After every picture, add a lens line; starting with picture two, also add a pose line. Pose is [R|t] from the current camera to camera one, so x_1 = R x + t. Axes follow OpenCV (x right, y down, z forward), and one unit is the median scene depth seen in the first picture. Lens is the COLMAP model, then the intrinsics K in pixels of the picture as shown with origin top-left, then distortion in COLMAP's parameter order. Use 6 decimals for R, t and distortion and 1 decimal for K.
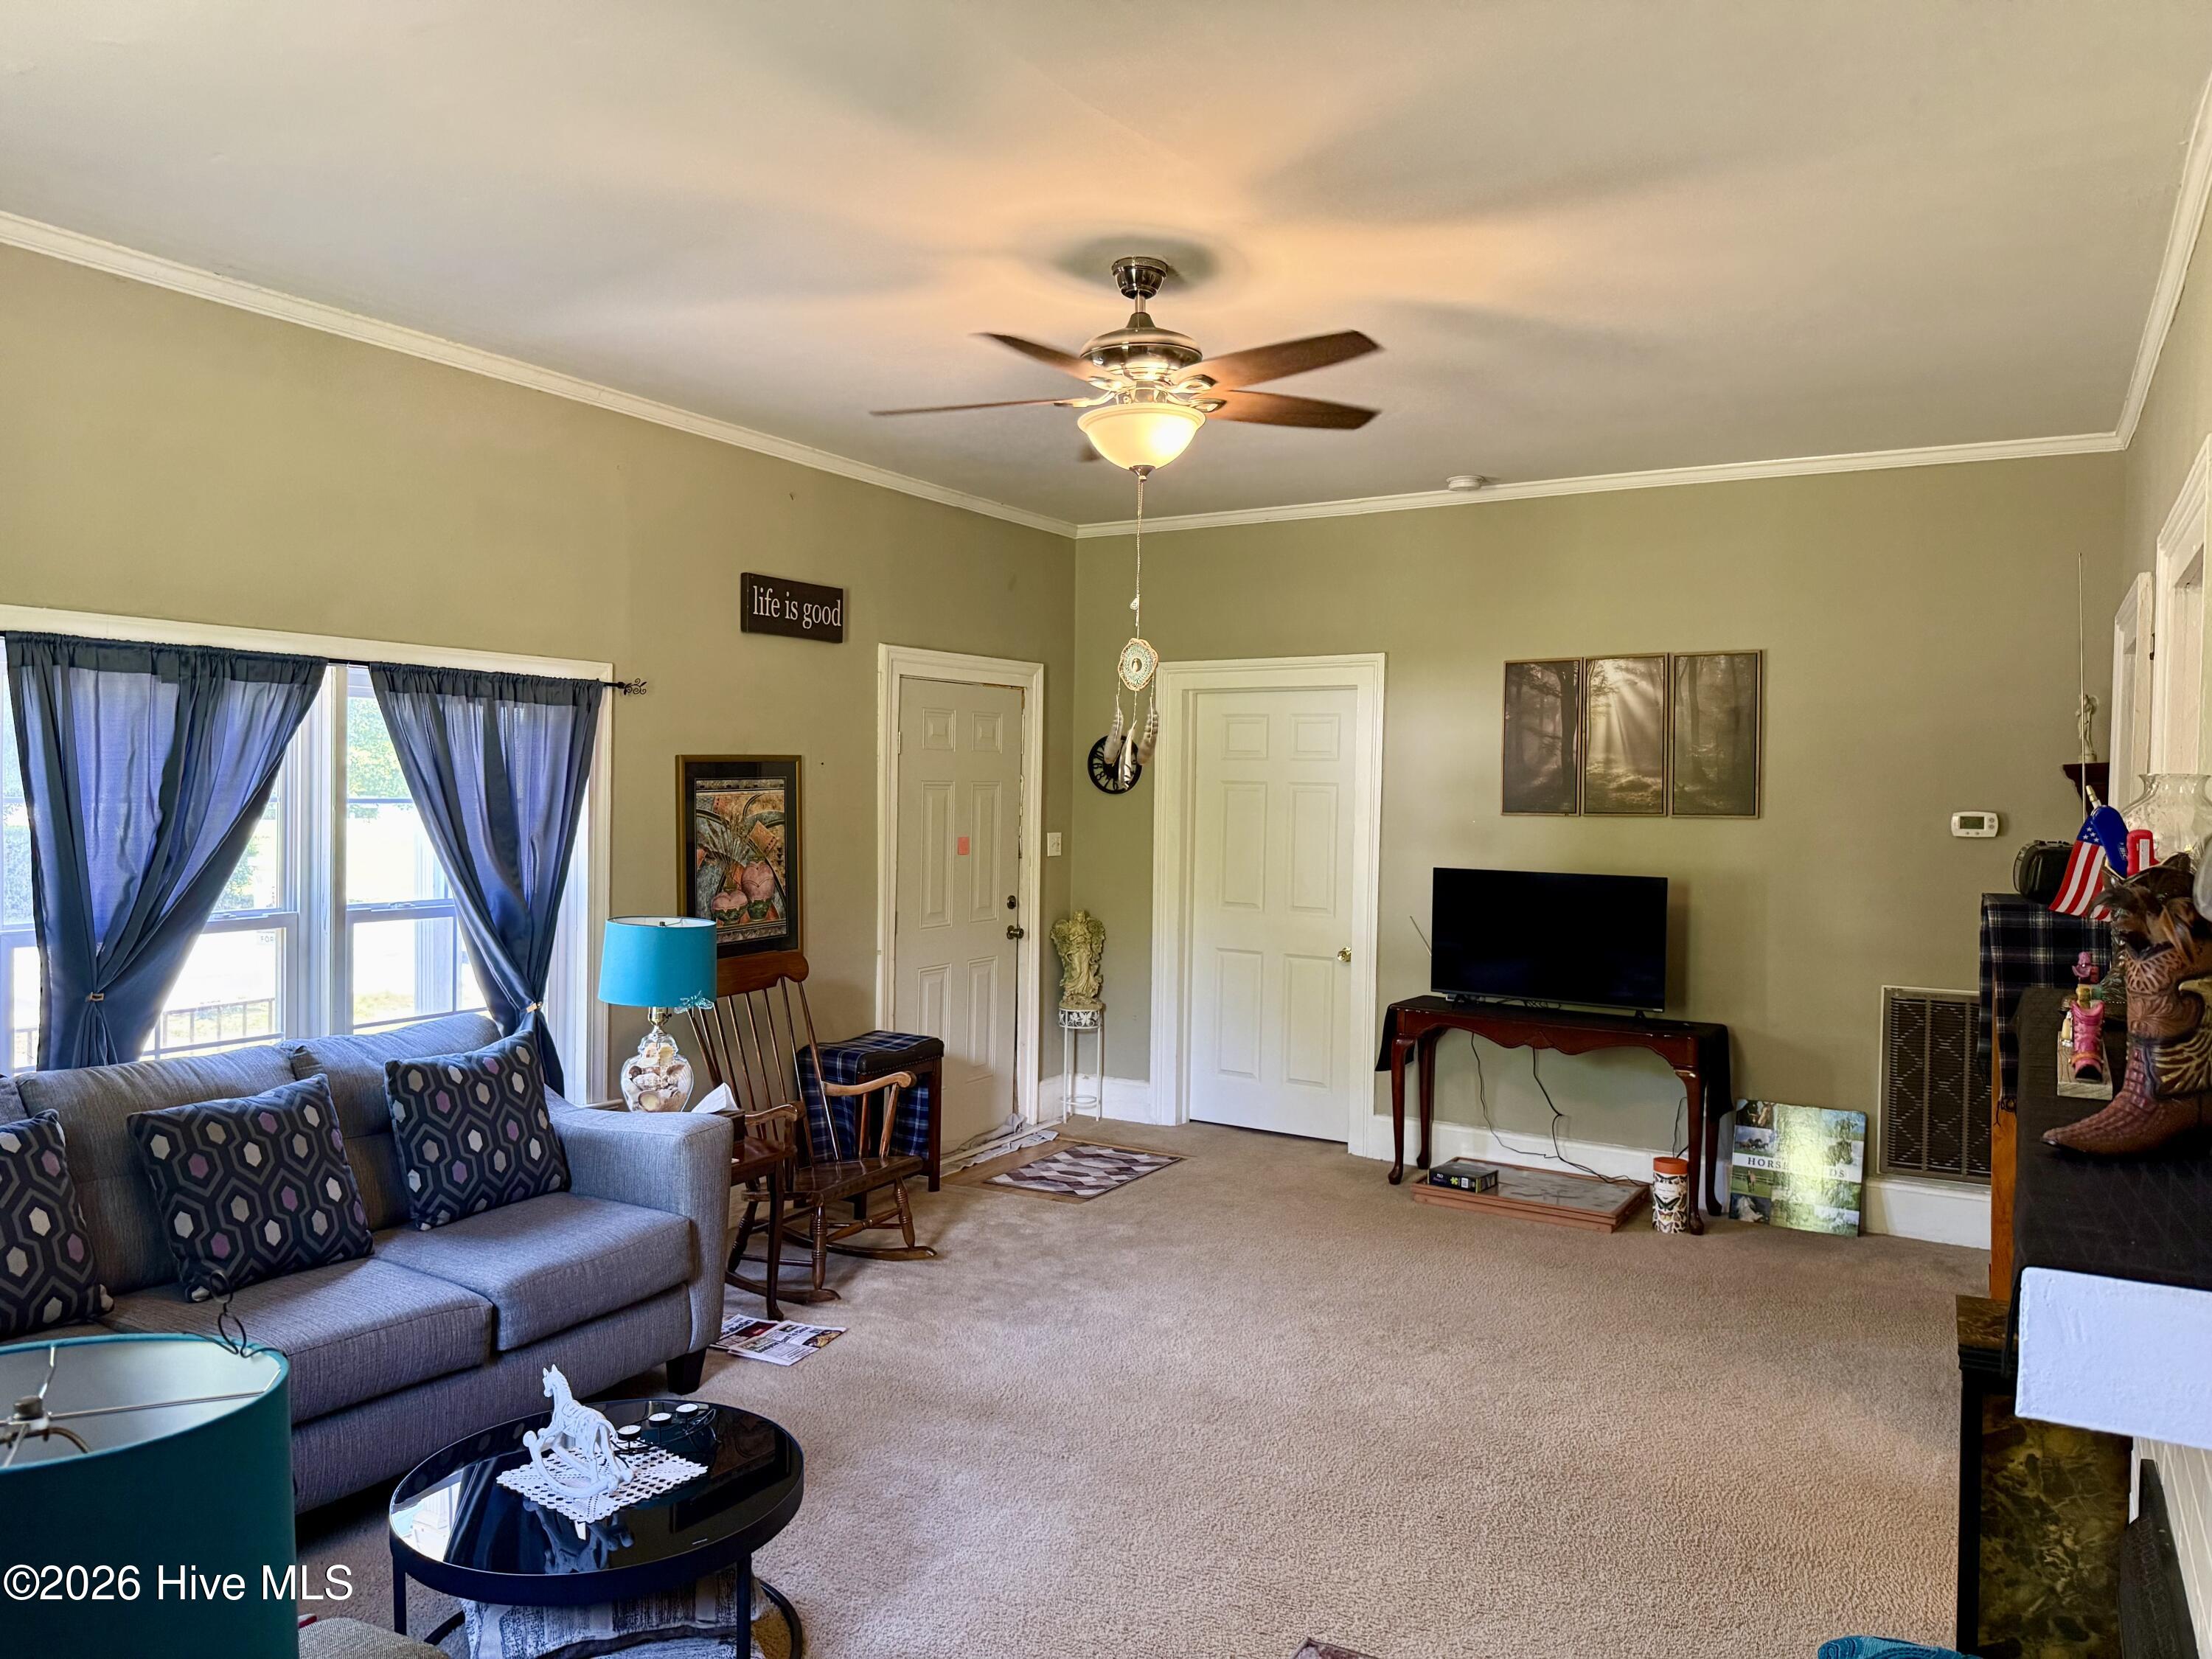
lens RADIAL K [[1567.1, 0, 1107.4], [0, 1567.1, 824.7], [0, 0, 1]] dist [0.048390, -0.045978]
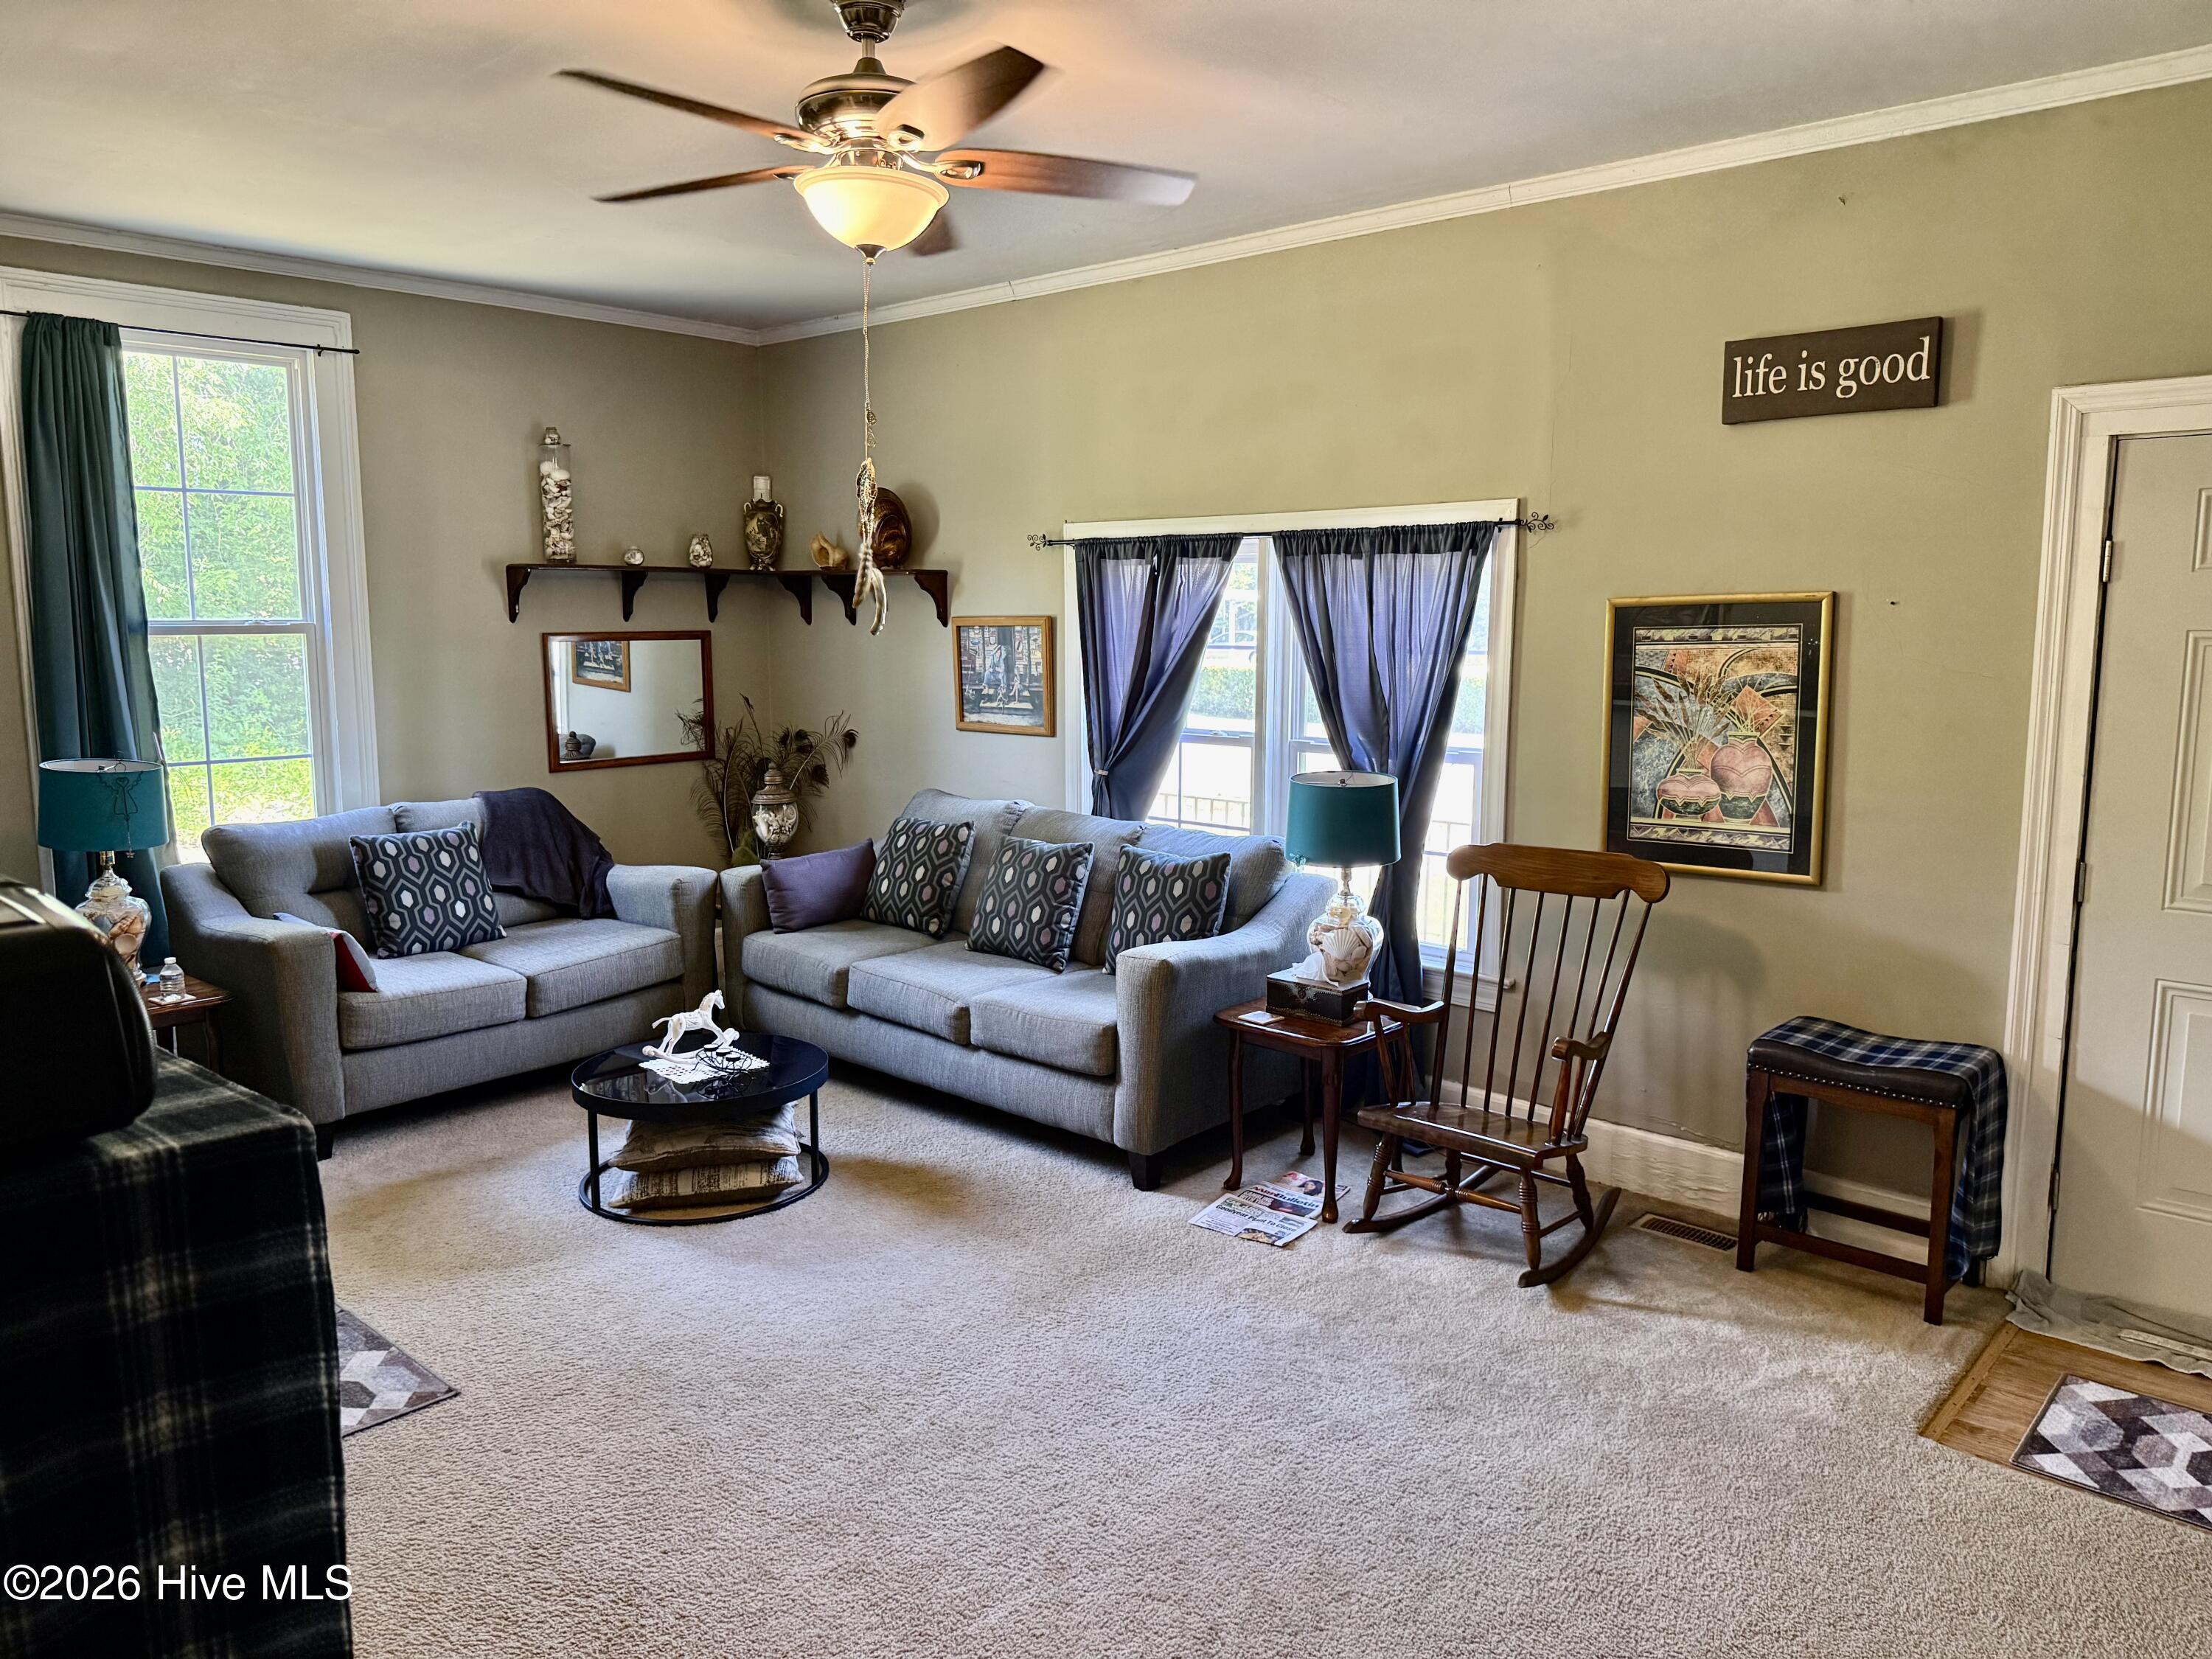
lens RADIAL K [[1567.1, 0, 1102.4], [0, 1567.1, 824.7], [0, 0, 1]] dist [0.048390, -0.045978]
pose [[-0.226610, 0.100257, -0.968812, 0.580344], [-0.040922, 0.992830, 0.112314, -0.008727], [0.973125, 0.065098, -0.220883, 0.908825]]
